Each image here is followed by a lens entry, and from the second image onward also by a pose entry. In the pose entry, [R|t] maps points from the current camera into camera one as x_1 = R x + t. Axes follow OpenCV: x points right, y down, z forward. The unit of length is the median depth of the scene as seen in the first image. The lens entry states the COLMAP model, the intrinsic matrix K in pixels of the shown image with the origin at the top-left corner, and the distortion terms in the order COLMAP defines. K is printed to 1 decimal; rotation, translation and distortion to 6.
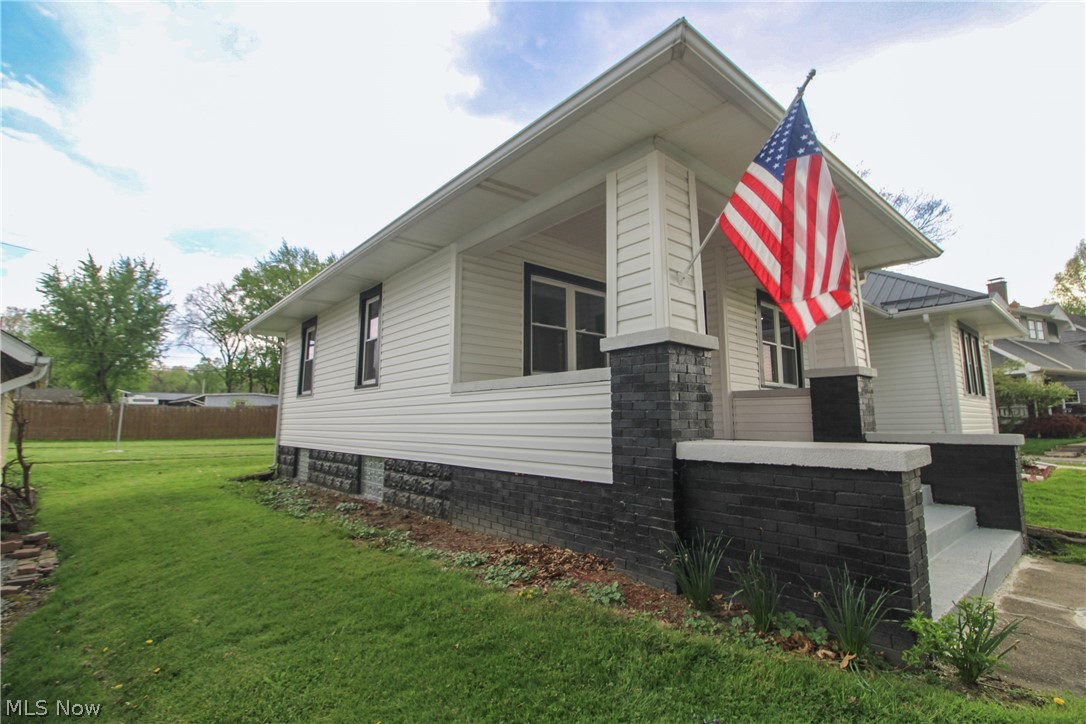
lens RADIAL K [[512.5, 0, 538.4], [0, 512.5, 355.1], [0, 0, 1]] dist [-0.003563, -0.010092]
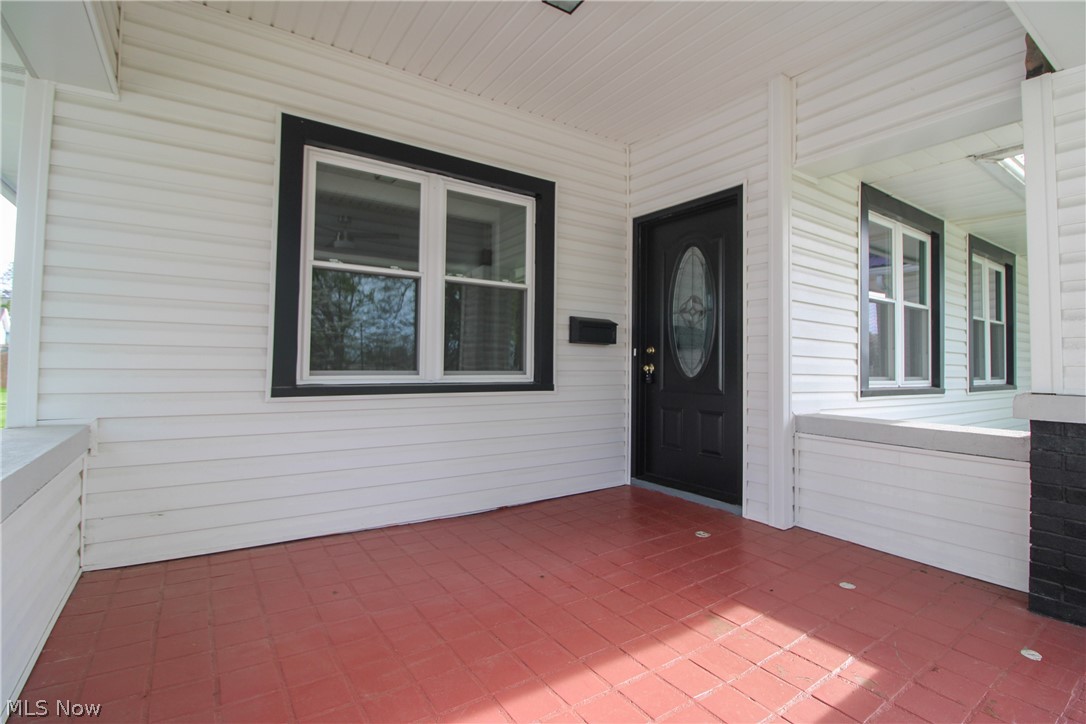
lens RADIAL K [[512.5, 0, 551.3], [0, 512.5, 350.6], [0, 0, 1]] dist [-0.003563, -0.010092]
pose [[0.994704, 0.007405, -0.102518, 0.216543], [0.003364, 0.994521, 0.104481, -0.030797], [0.102730, -0.104272, 0.989229, 0.553391]]
